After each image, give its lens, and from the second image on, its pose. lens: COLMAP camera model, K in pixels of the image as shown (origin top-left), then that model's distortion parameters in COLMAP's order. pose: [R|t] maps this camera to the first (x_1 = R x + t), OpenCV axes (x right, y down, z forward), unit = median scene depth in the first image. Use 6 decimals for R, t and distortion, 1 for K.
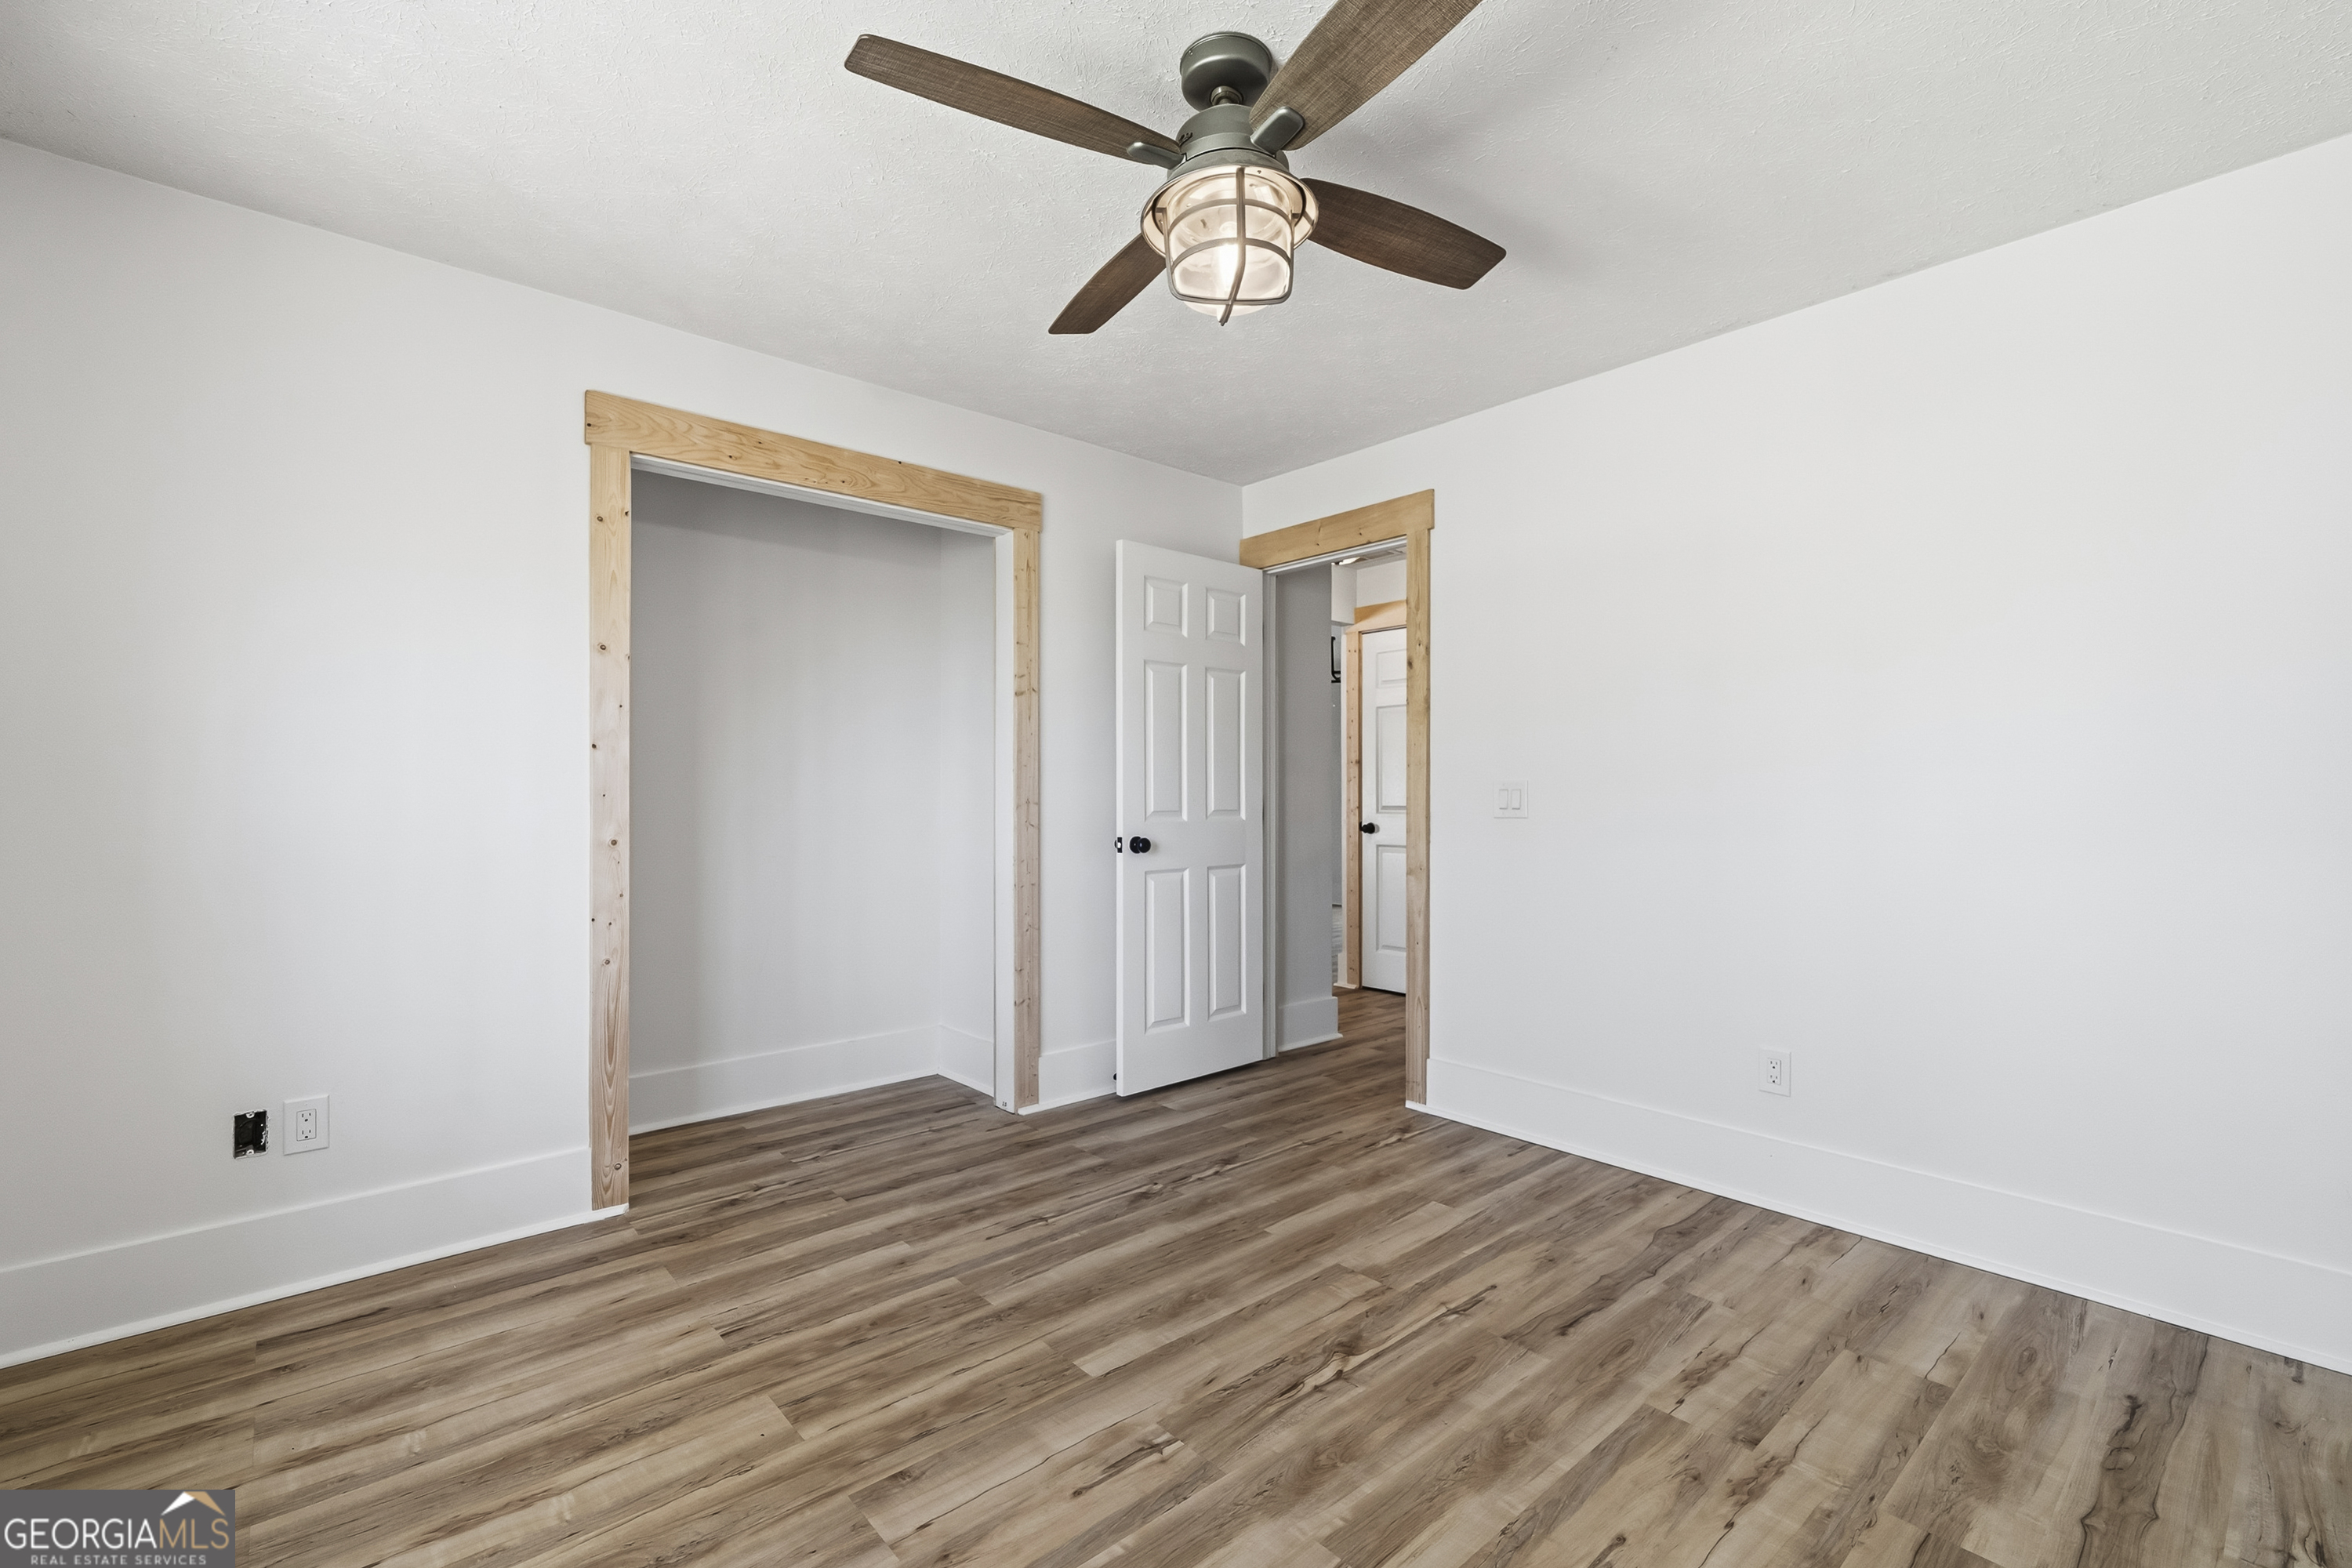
lens RADIAL K [[1011.6, 0, 1175.4], [0, 1011.6, 799.5], [0, 0, 1]] dist [0.000287, -0.000099]
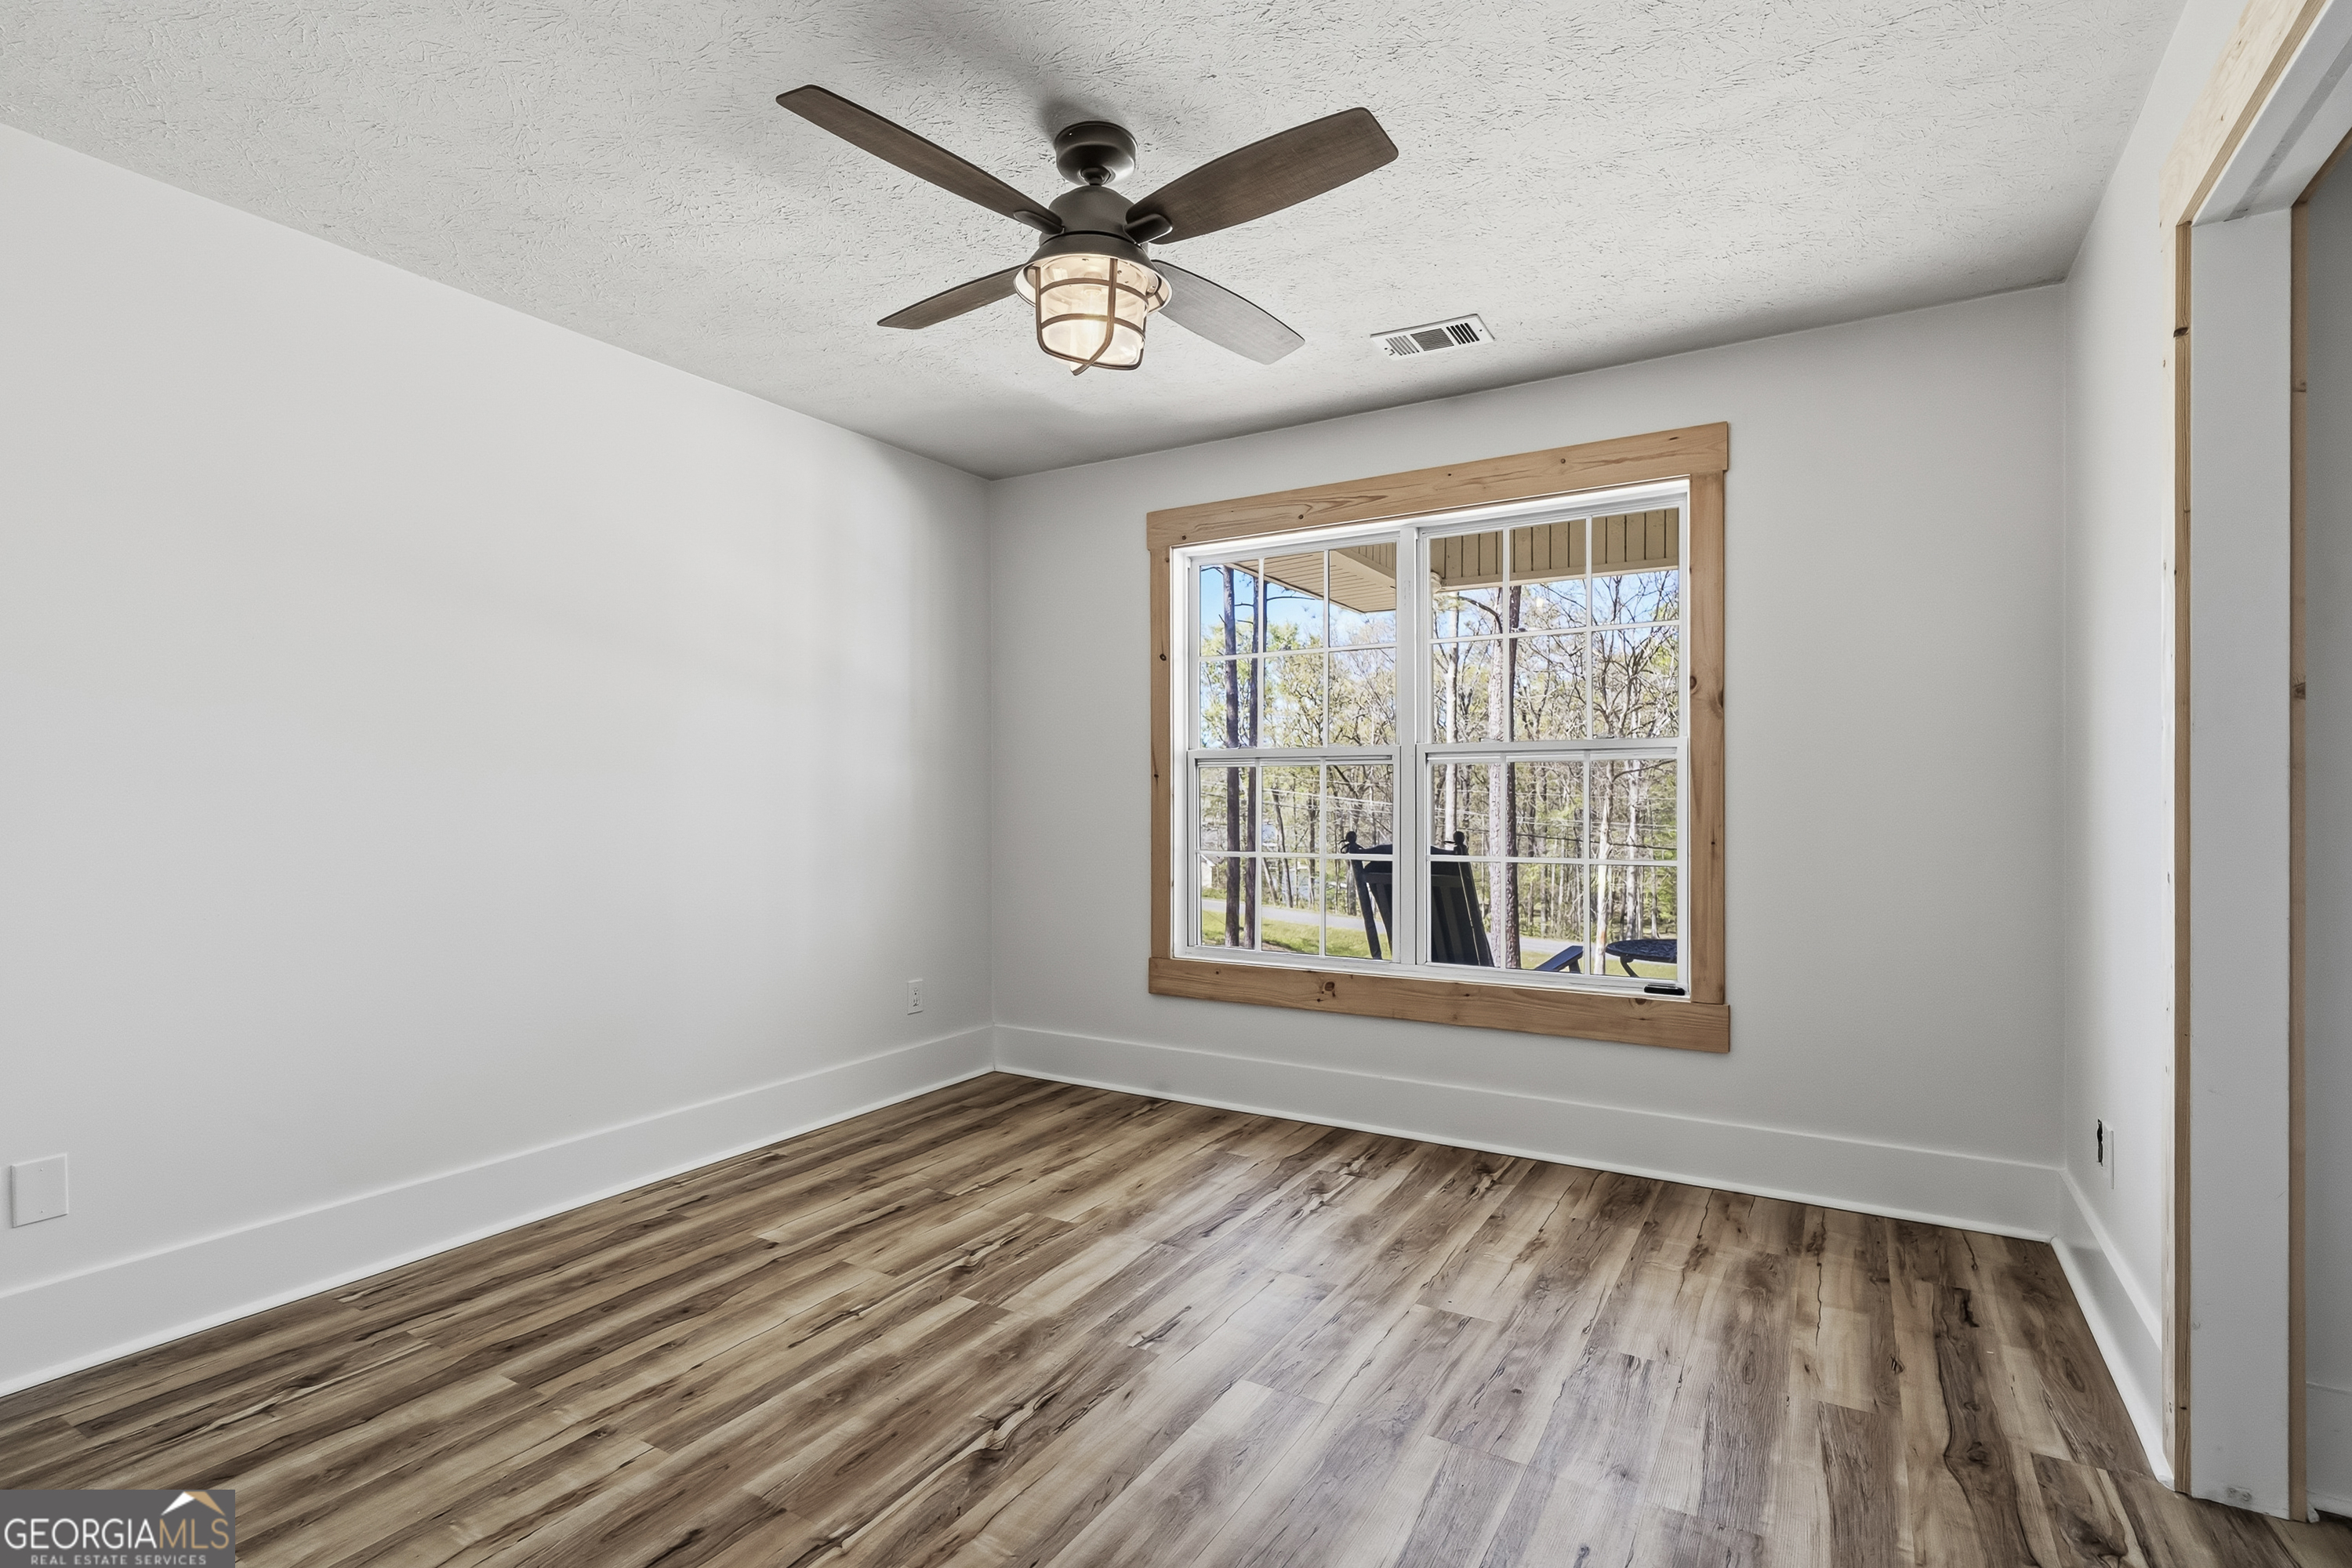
lens RADIAL K [[1147.9, 0, 1176.0], [0, 1147.9, 784.0], [0, 0, 1]] dist [0.001358, 0.000356]
pose [[-0.952075, -0.000300, -0.305865, 0.335871], [0.001046, 0.999990, -0.004237, -0.016938], [0.305863, -0.004354, -0.952065, 2.101349]]
